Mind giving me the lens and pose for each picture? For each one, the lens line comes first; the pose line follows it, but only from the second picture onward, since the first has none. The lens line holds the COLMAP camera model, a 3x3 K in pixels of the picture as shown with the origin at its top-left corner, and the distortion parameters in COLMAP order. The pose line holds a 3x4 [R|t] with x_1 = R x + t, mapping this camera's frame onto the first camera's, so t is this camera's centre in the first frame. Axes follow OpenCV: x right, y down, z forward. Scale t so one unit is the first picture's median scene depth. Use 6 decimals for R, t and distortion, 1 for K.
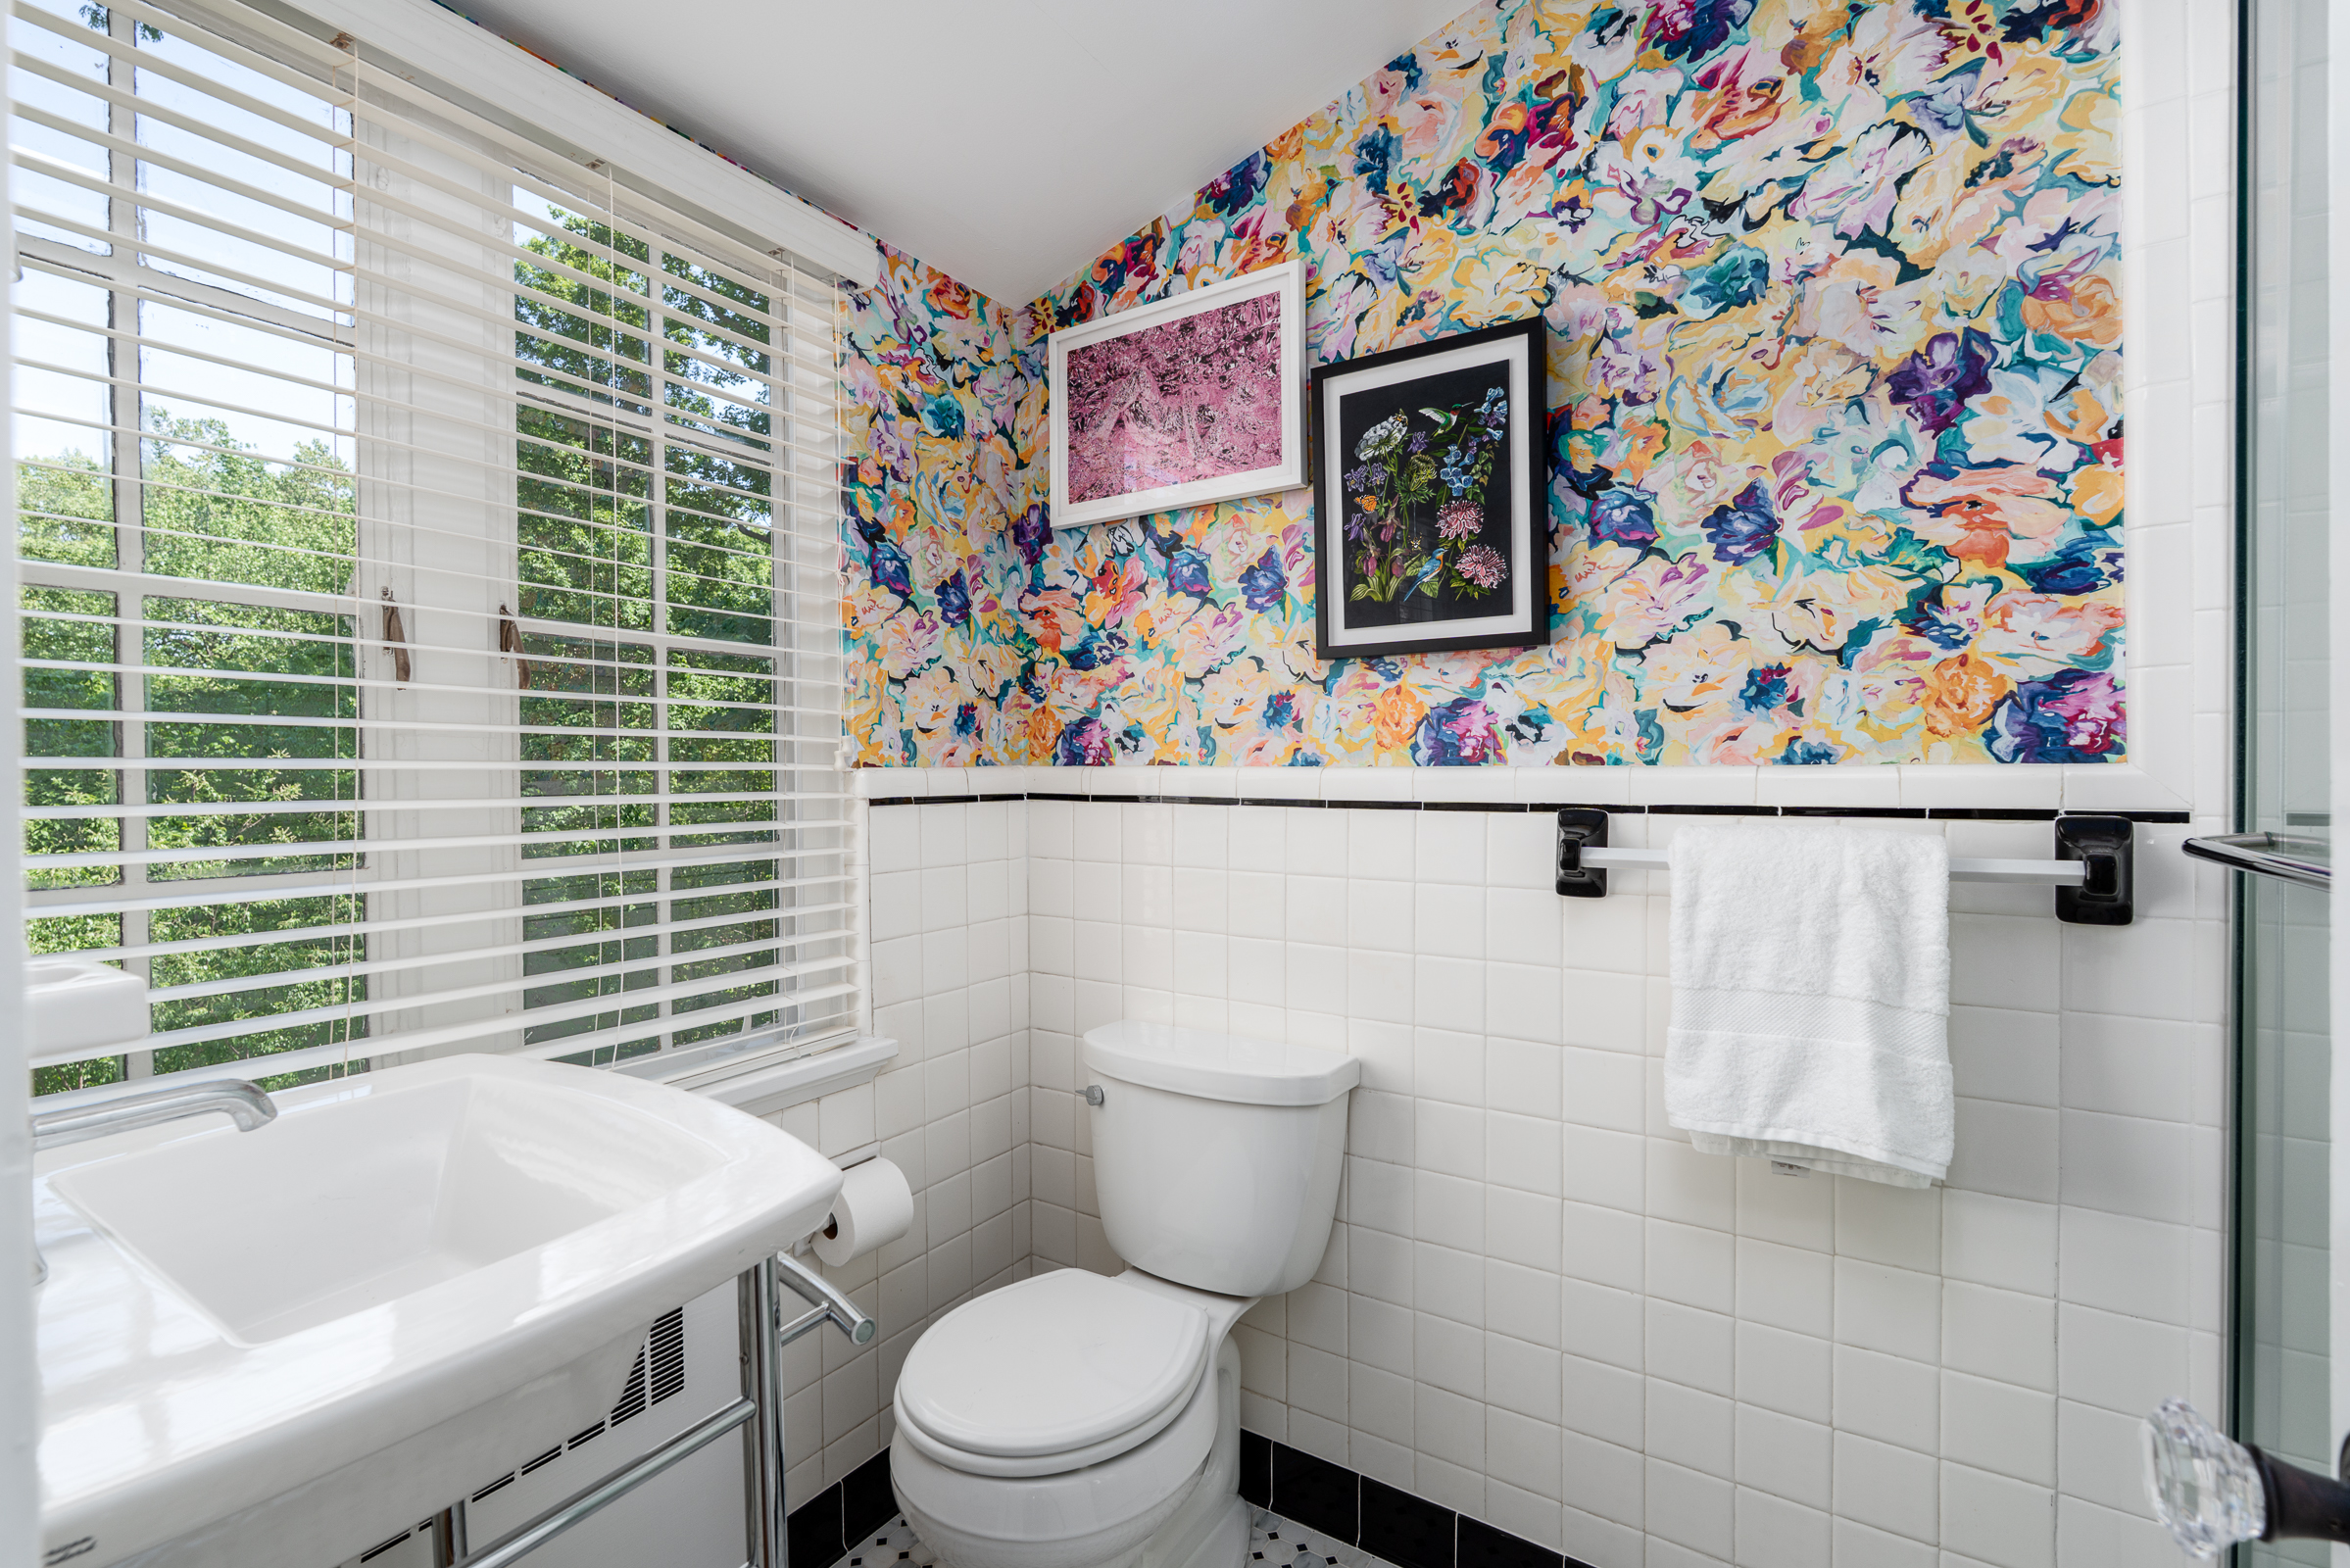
lens RADIAL K [[1062.5, 0, 1173.7], [0, 1062.5, 782.9], [0, 0, 1]] dist [-0.010484, 0.000075]
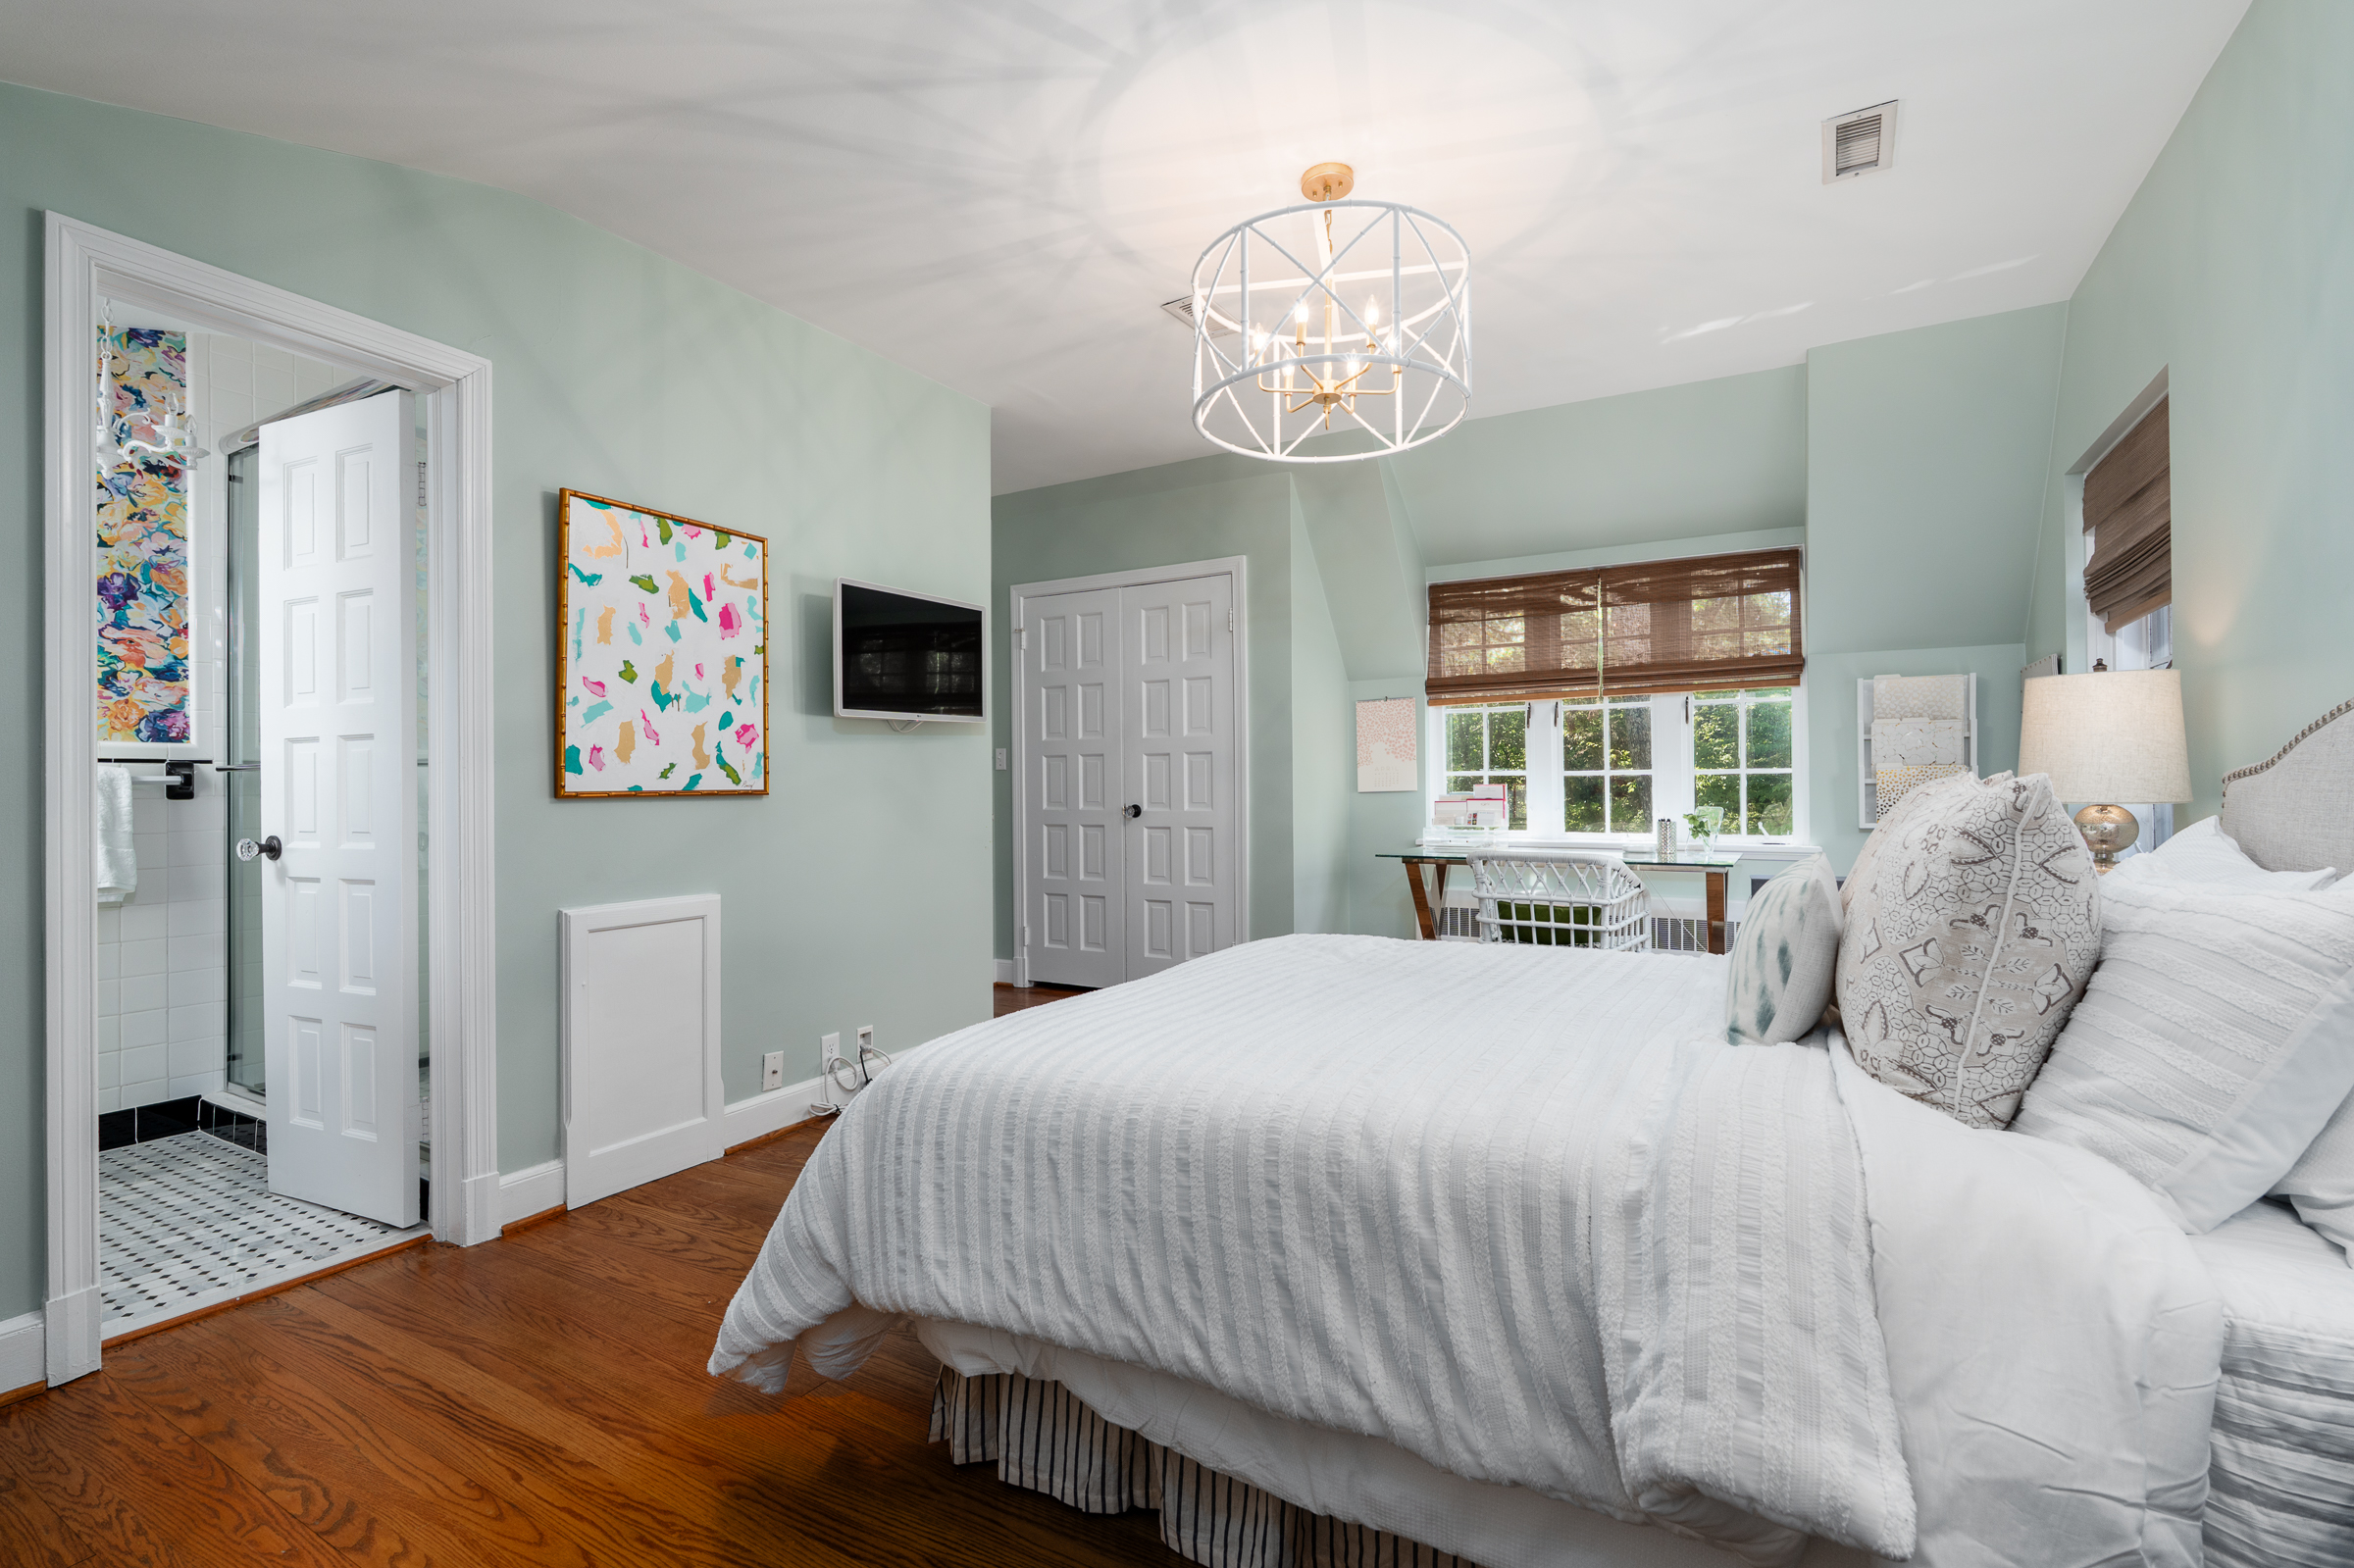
lens RADIAL K [[1064.1, 0, 1177.0], [0, 1064.1, 787.6], [0, 0, 1]] dist [-0.010484, 0.000075]
pose [[-0.046253, 0.007673, 0.998900, -2.013917], [0.019759, 0.999782, -0.006765, 0.168775], [-0.998734, 0.019424, -0.046395, -1.493815]]
